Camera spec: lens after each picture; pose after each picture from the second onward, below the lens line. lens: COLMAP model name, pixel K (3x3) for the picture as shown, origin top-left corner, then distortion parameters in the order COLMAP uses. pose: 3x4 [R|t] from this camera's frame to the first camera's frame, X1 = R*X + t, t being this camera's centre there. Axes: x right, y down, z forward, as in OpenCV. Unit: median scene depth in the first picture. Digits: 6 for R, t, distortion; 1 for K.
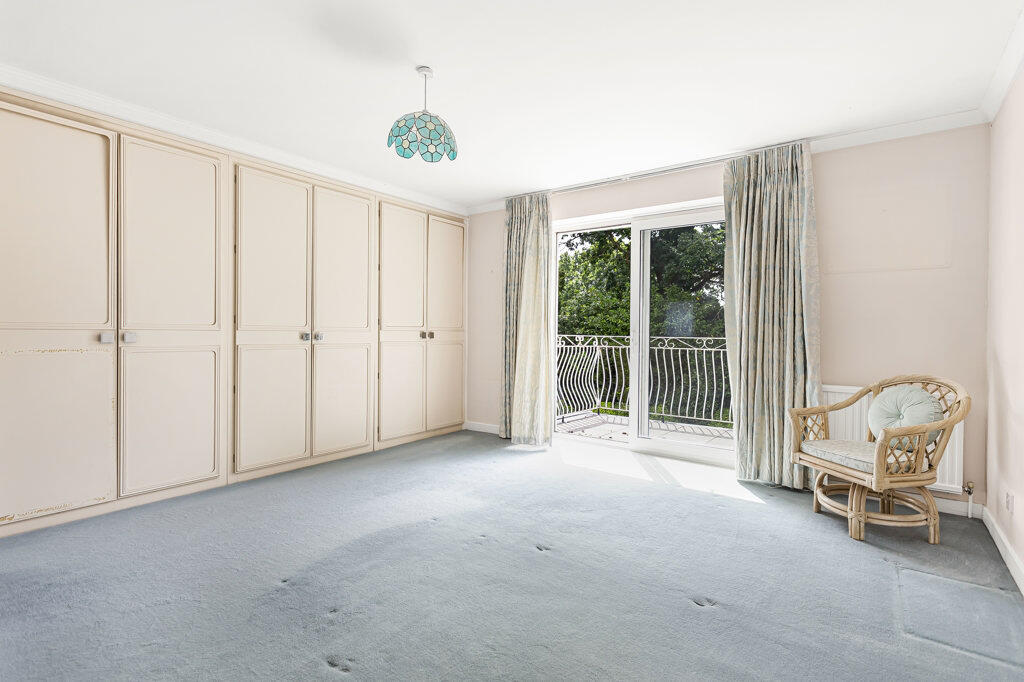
lens RADIAL K [[494.9, 0, 513.9], [0, 494.9, 337.4], [0, 0, 1]] dist [0.003047, 0.002362]
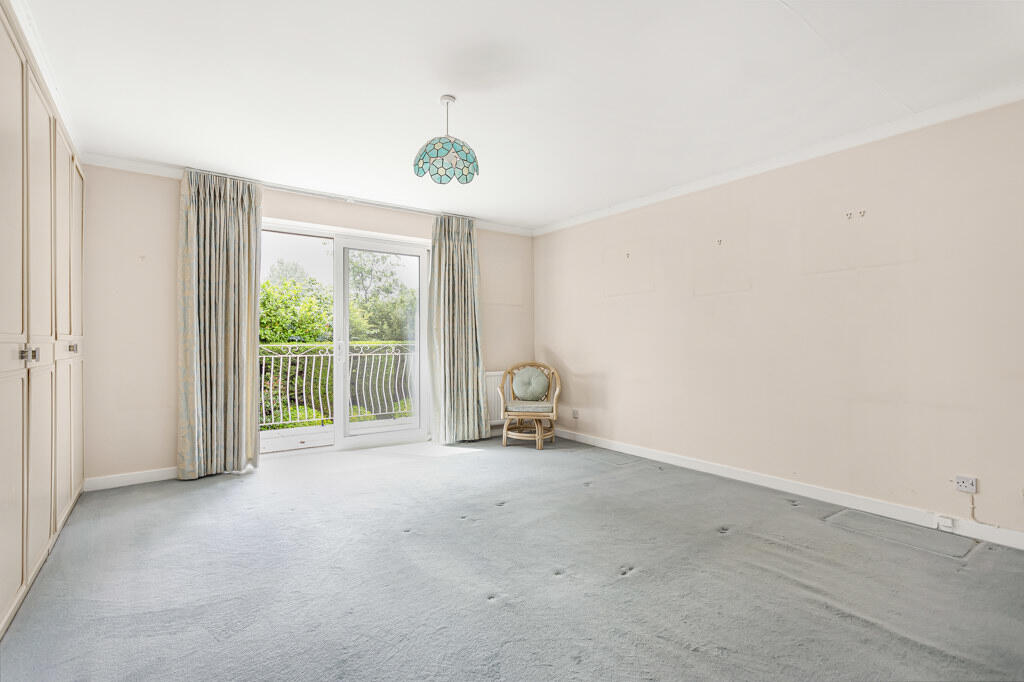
lens RADIAL K [[494.9, 0, 516.6], [0, 494.9, 339.9], [0, 0, 1]] dist [0.003047, 0.002362]
pose [[0.290730, -0.009511, 0.956758, -0.854533], [0.013038, 0.999897, 0.005978, -0.017736], [-0.956716, 0.010737, 0.290824, 0.401558]]
